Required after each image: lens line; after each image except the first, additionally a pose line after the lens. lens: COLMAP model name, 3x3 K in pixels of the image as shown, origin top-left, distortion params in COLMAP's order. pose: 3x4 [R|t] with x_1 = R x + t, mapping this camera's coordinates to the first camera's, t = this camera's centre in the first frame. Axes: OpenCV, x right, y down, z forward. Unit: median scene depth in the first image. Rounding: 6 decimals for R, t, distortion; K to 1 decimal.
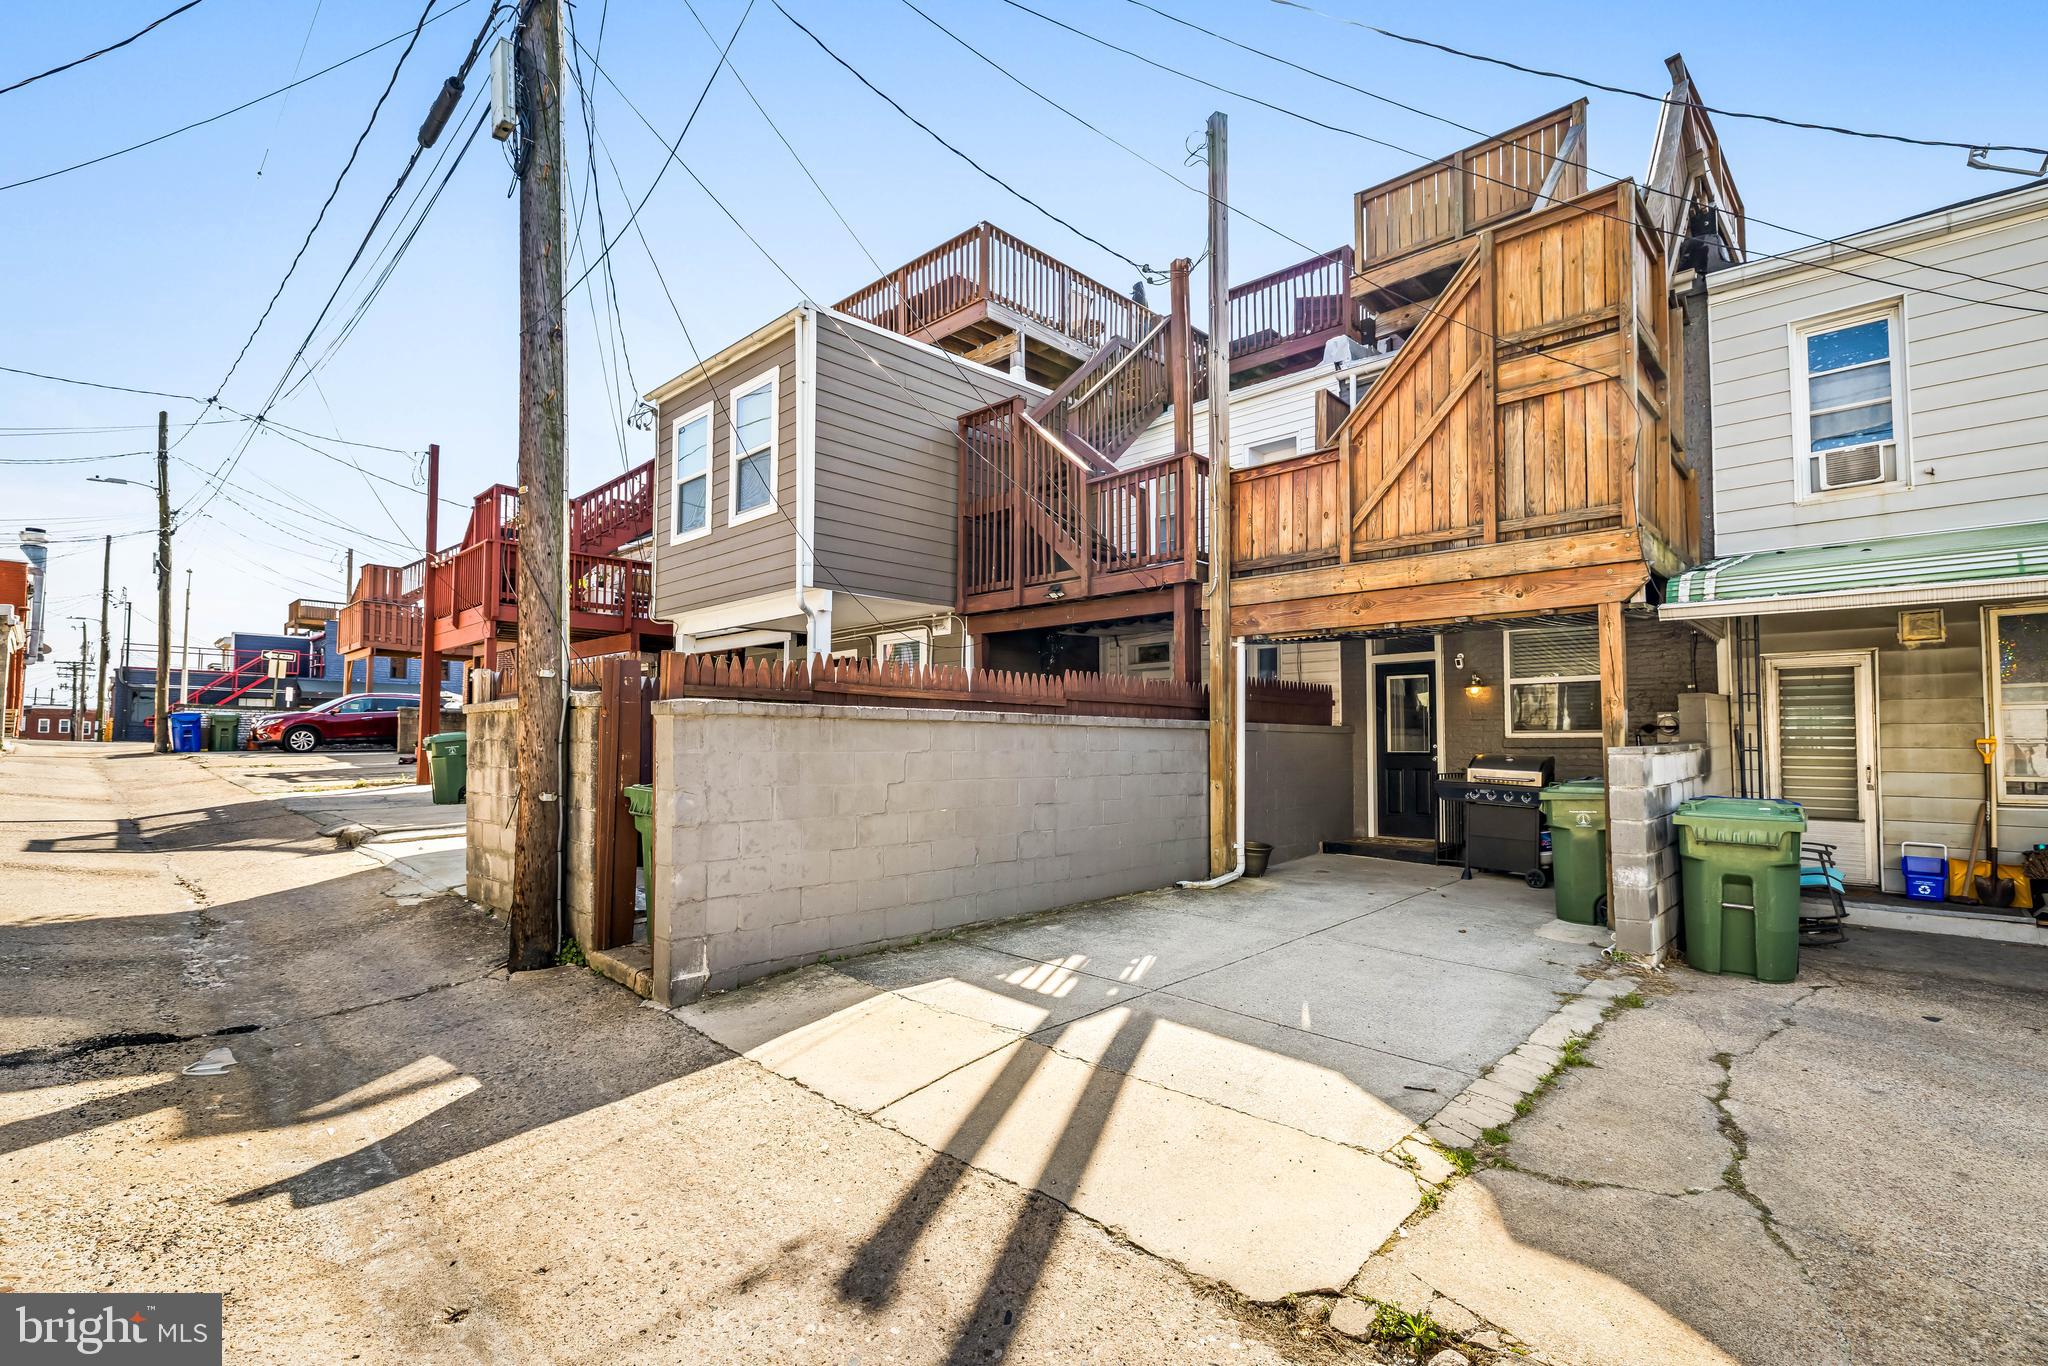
lens RADIAL K [[906.4, 0, 1024.9], [0, 906.4, 706.2], [0, 0, 1]] dist [-0.000602, 0.000158]
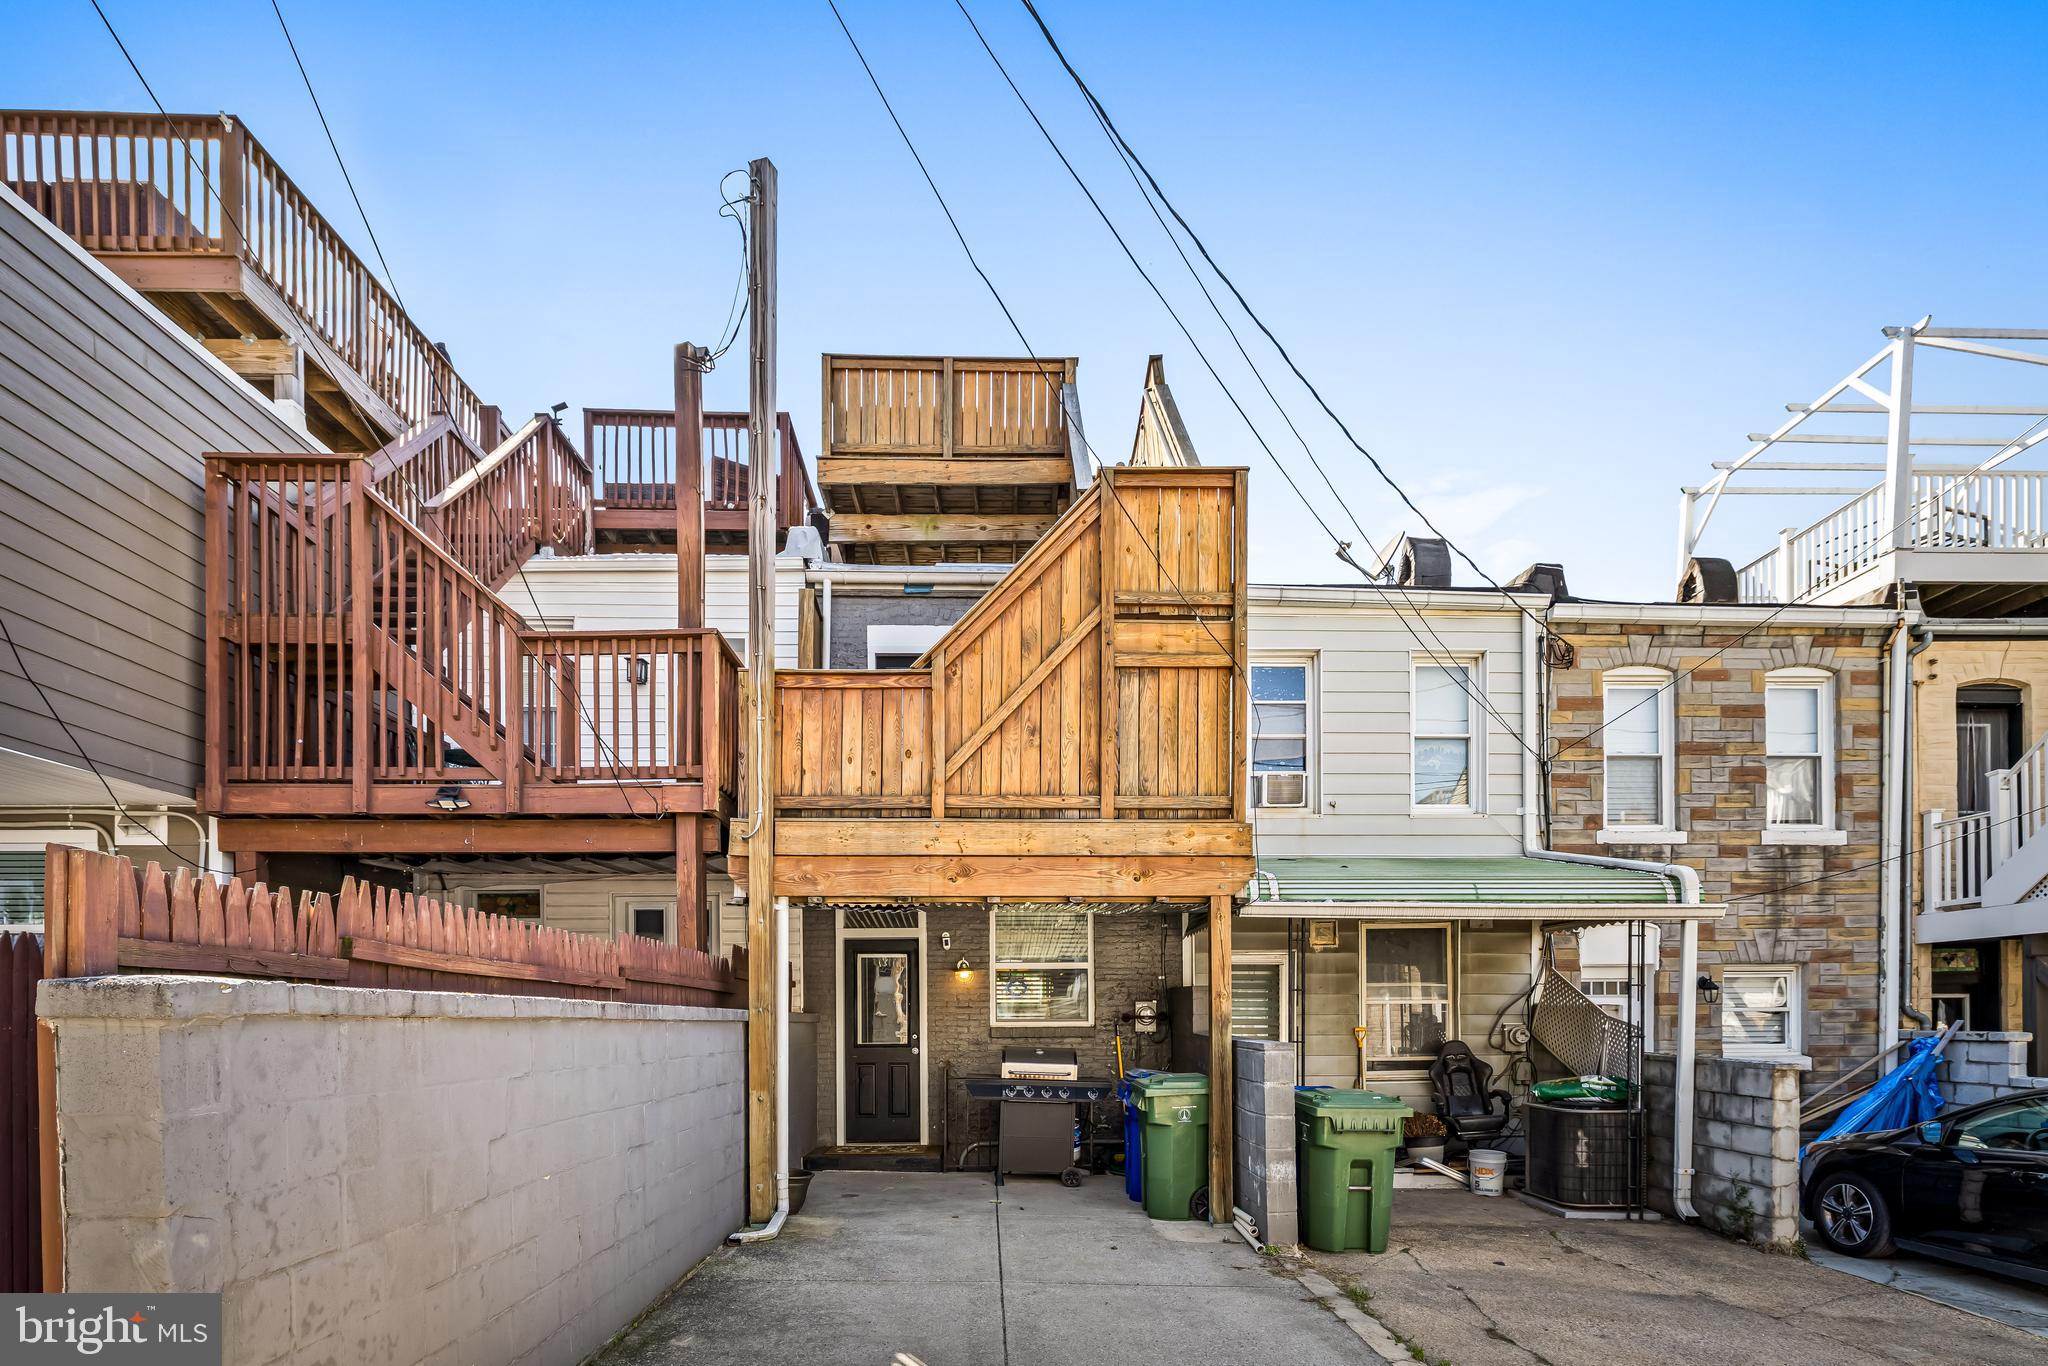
lens RADIAL K [[1068.9, 0, 1020.0], [0, 1068.9, 1021.9], [0, 0, 1]] dist [-0.000932, 0.000632]
pose [[0.709304, -0.006140, 0.704876, -0.282870], [-0.022595, 0.999250, 0.031441, -0.006980], [-0.704540, -0.038228, 0.708634, 0.272388]]
